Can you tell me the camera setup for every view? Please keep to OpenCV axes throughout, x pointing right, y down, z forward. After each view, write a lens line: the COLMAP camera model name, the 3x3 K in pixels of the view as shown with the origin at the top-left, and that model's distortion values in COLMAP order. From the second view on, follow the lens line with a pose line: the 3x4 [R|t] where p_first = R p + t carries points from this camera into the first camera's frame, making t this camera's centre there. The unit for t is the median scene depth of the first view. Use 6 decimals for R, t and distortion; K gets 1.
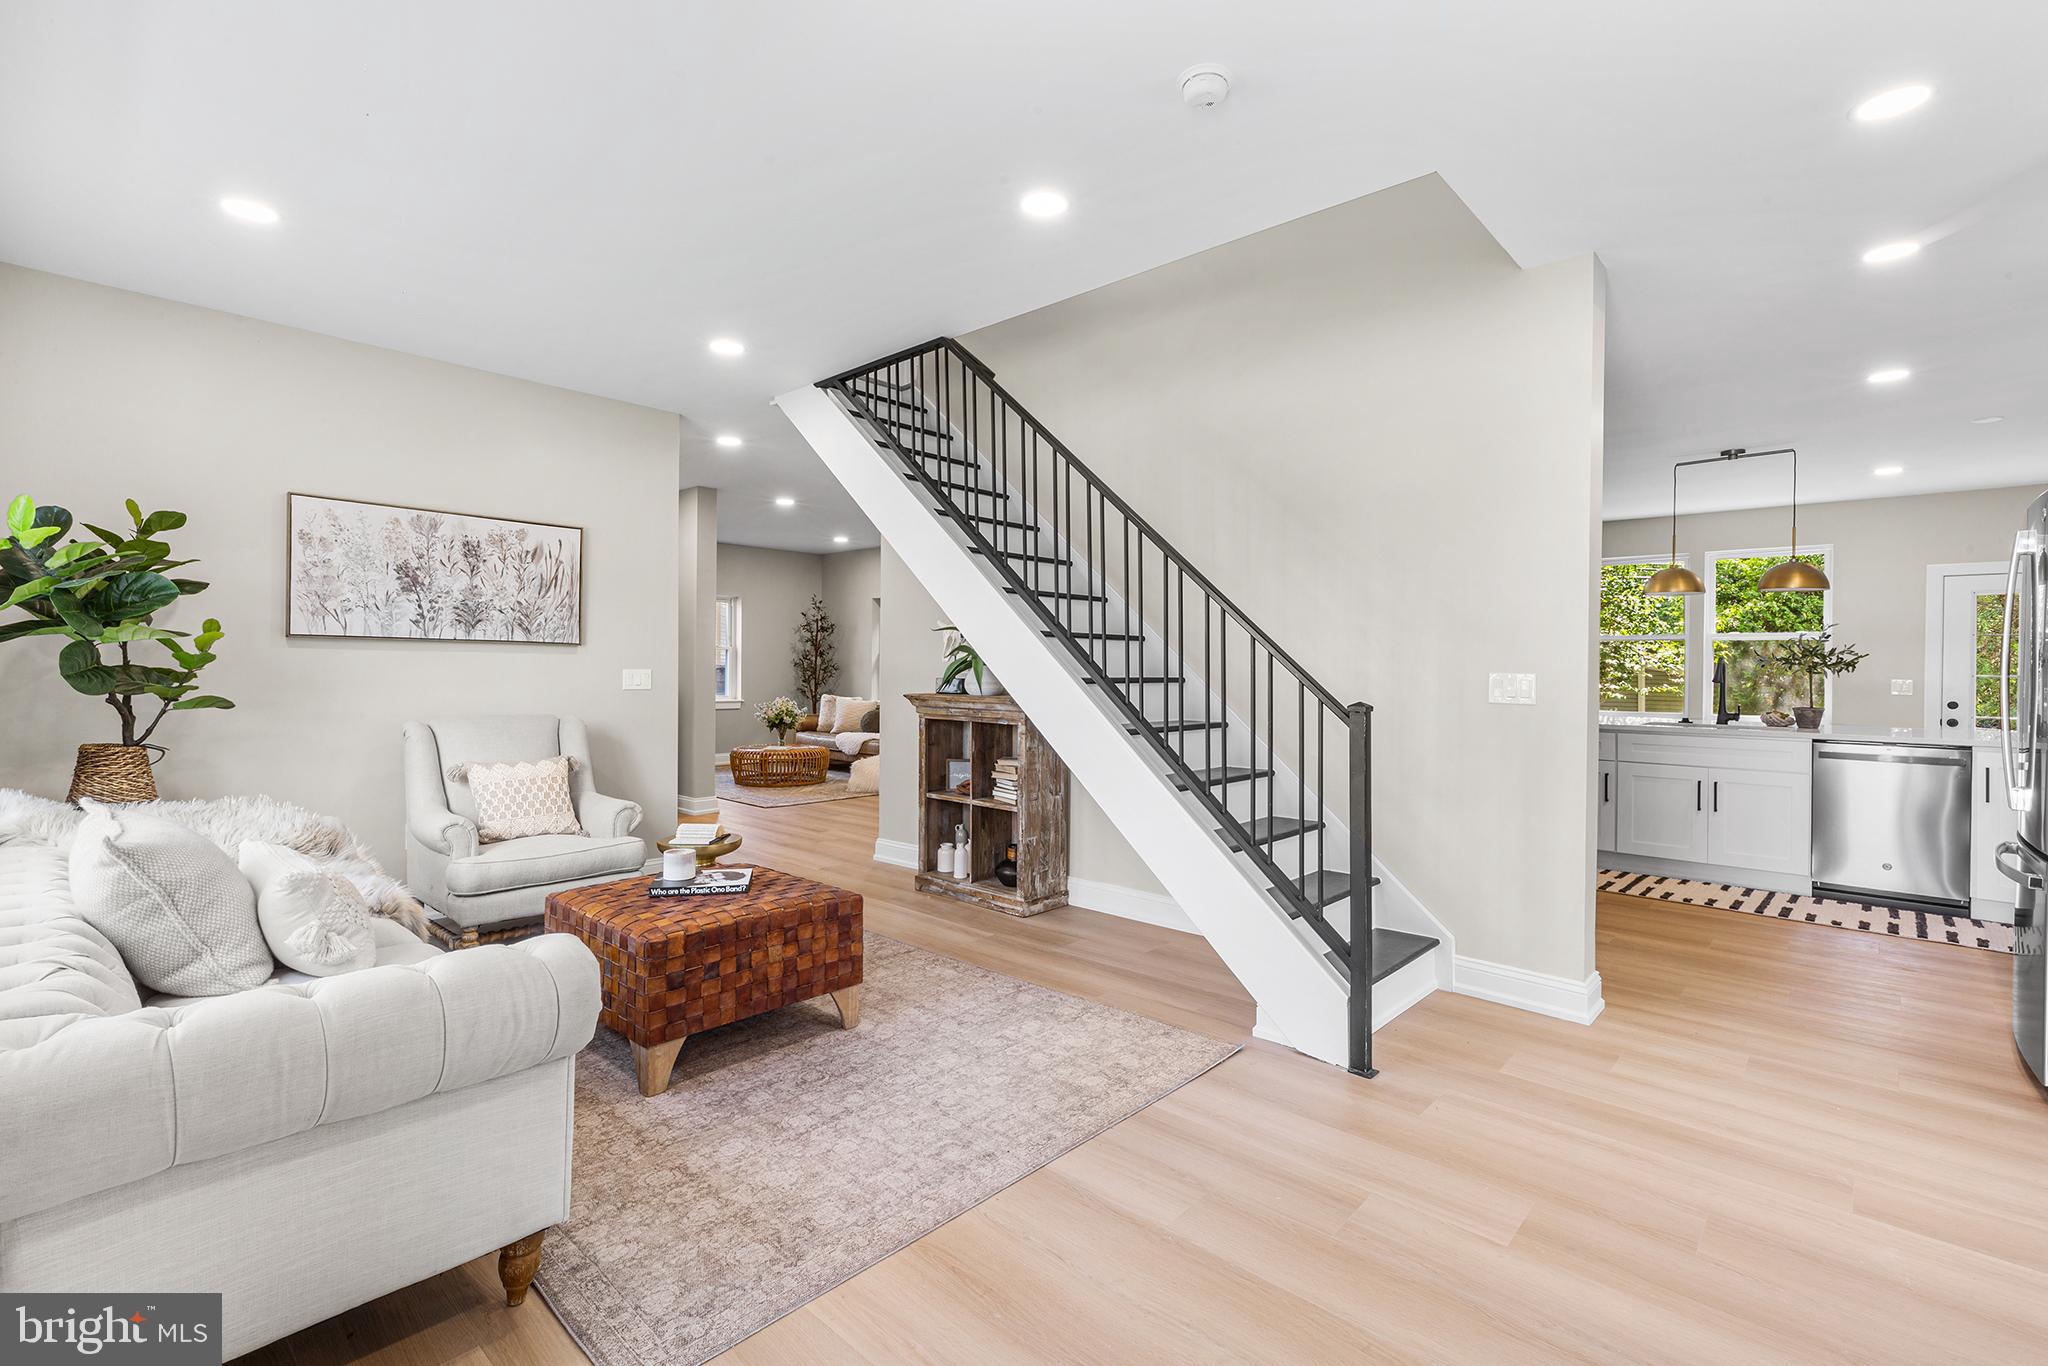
lens RADIAL K [[916.7, 0, 1026.6], [0, 916.7, 655.4], [0, 0, 1]] dist [0.001687, -0.000015]
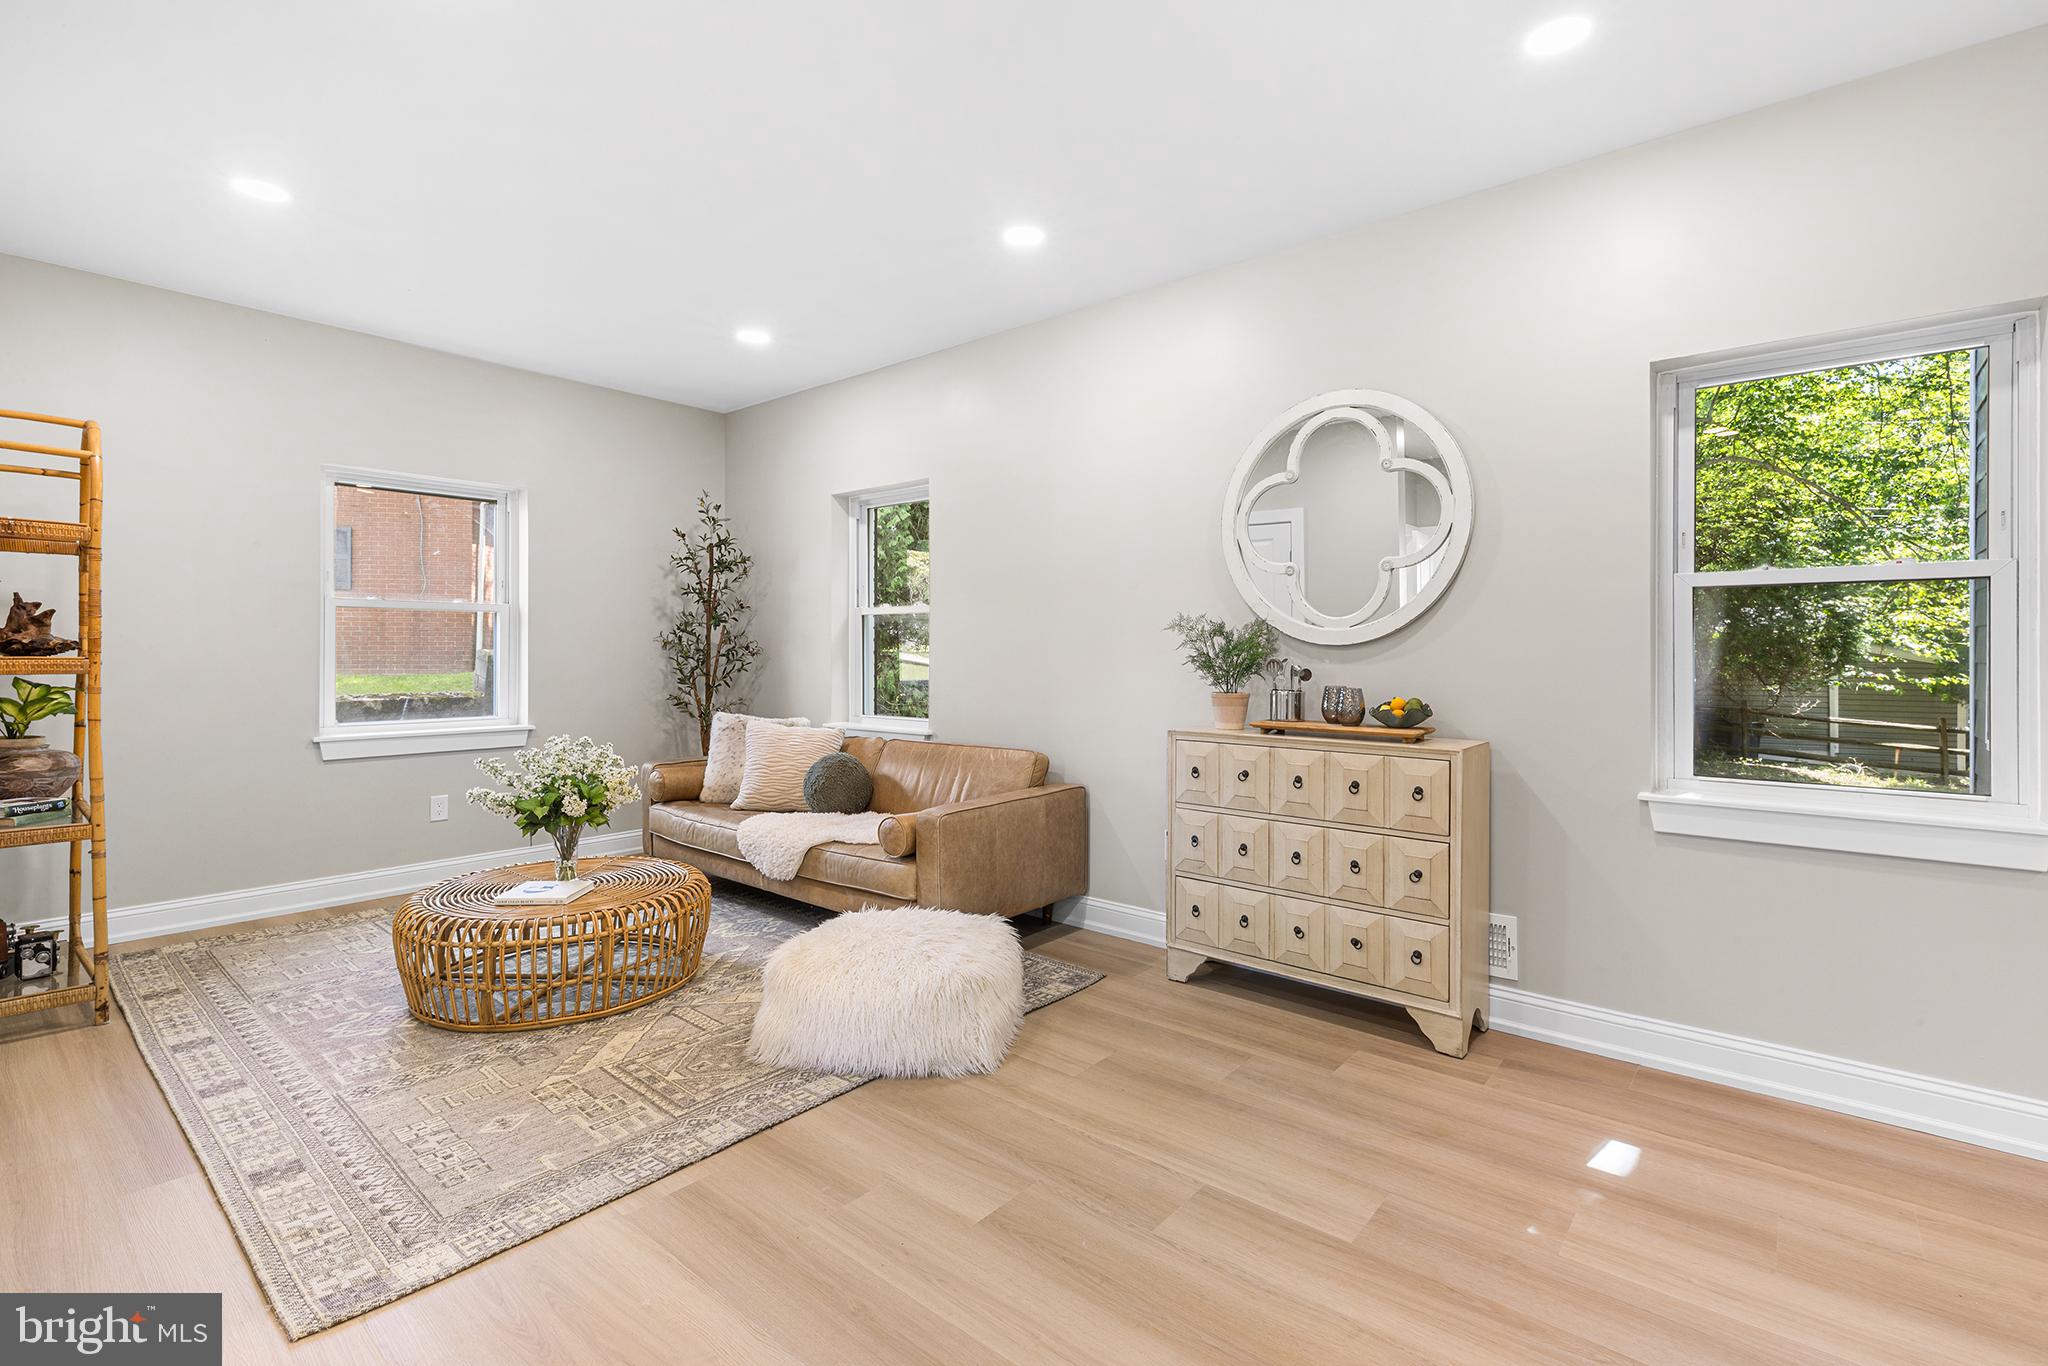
lens RADIAL K [[952.0, 0, 1021.0], [0, 952.0, 652.1], [0, 0, 1]] dist [0.003367, 0.000064]
pose [[0.999563, -0.007175, 0.028678, -0.257123], [0.006813, 0.999896, 0.012694, 0.026755], [-0.028767, -0.012493, 0.999508, 1.528131]]
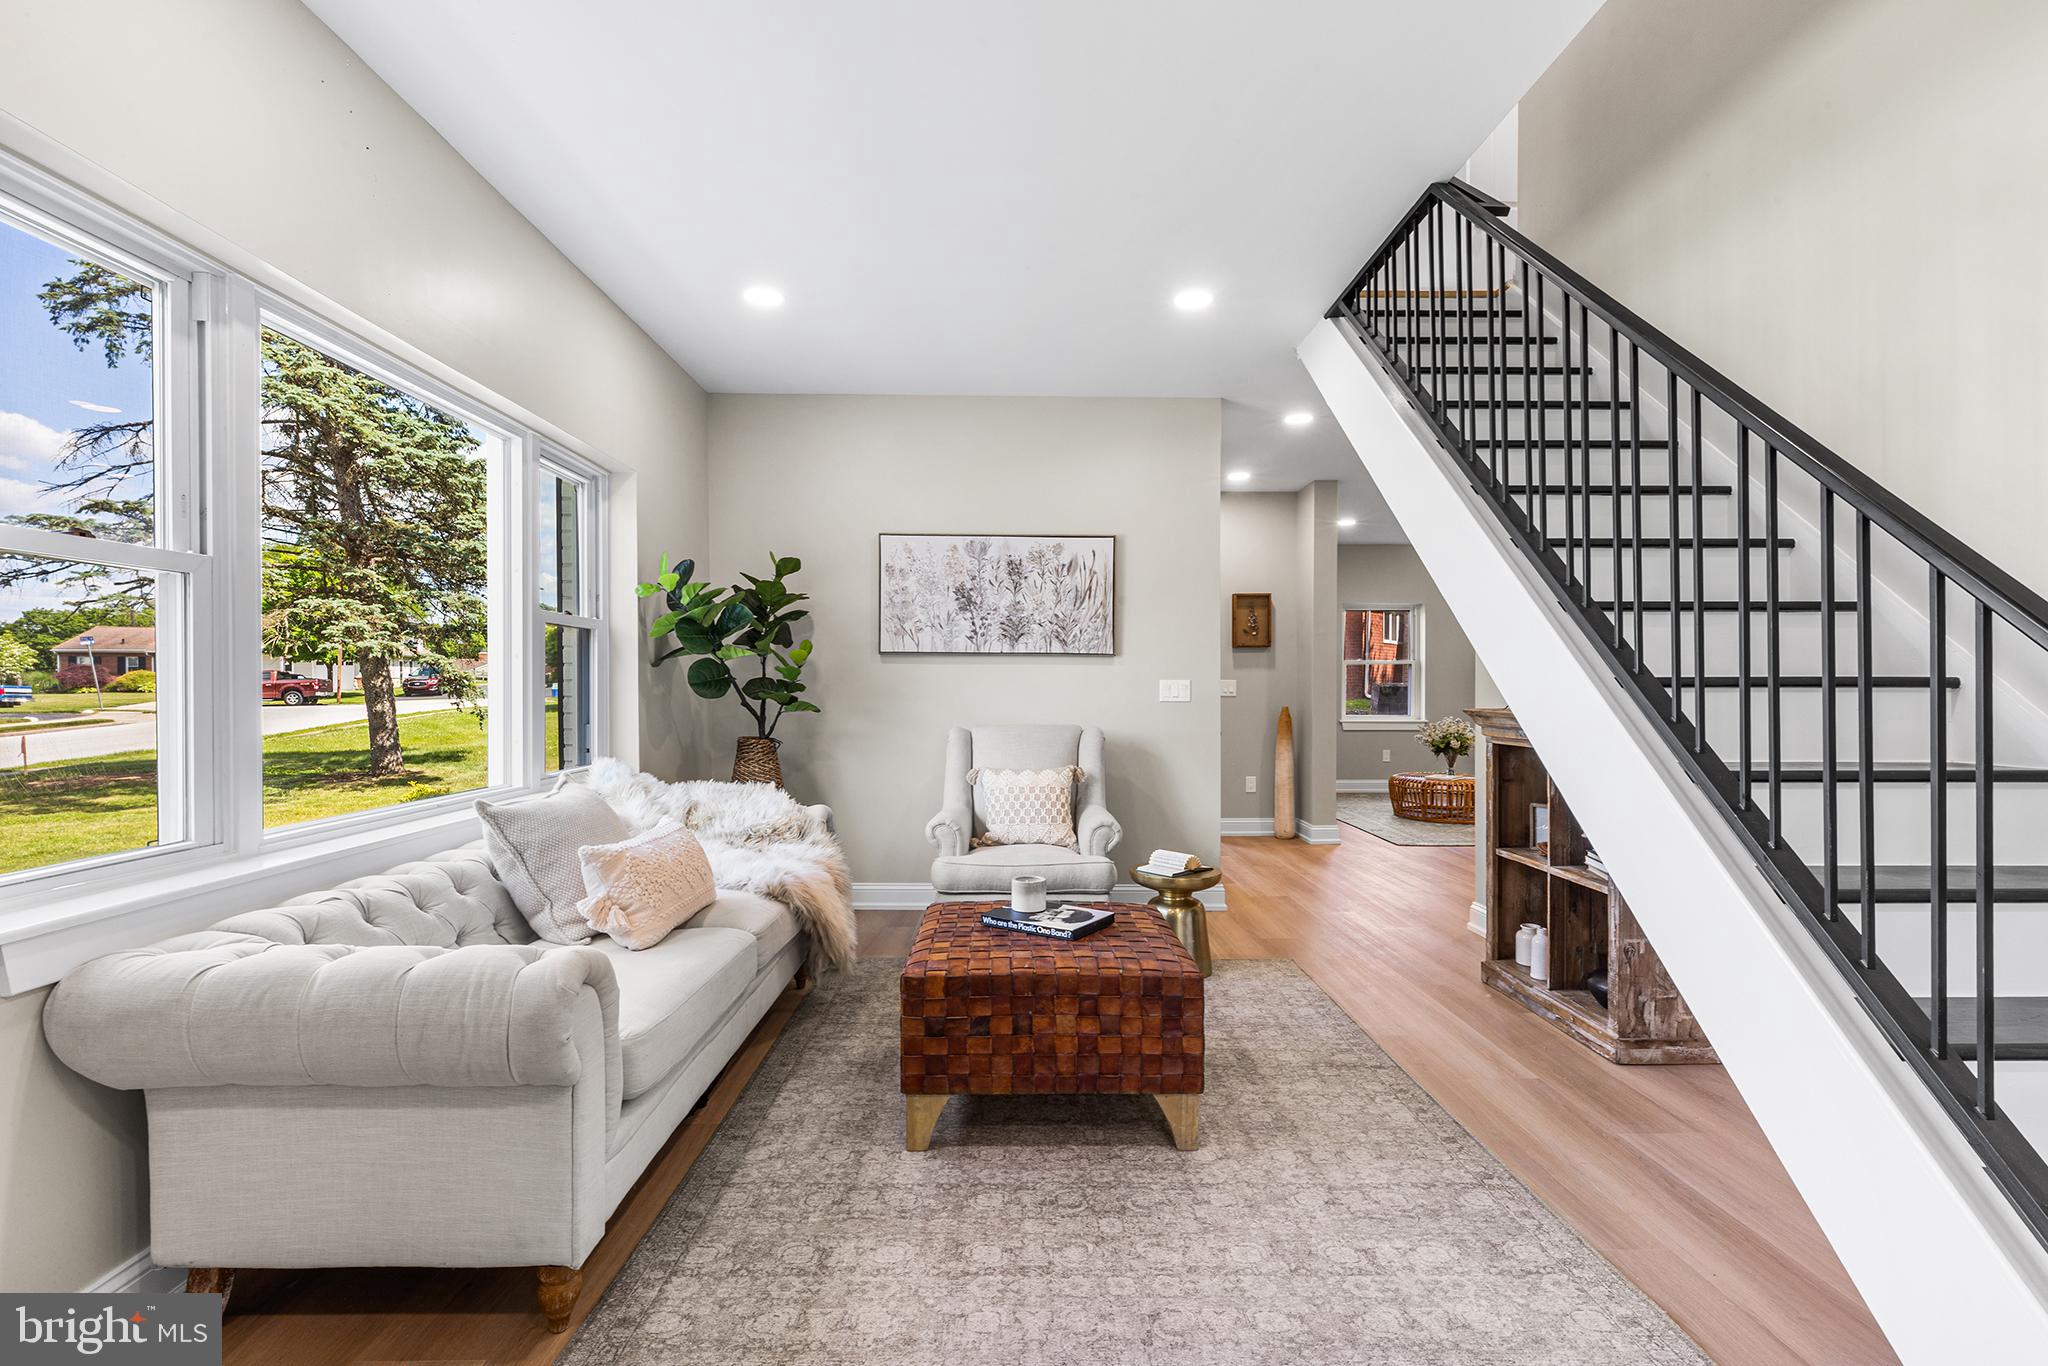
lens RADIAL K [[928.2, 0, 1021.0], [0, 928.2, 687.7], [0, 0, 1]] dist [0.002283, 0.000353]
pose [[0.687667, -0.007073, -0.725992, 0.196676], [0.014928, 0.999879, 0.004398, 0.020541], [0.725873, -0.013862, 0.687689, 0.292515]]
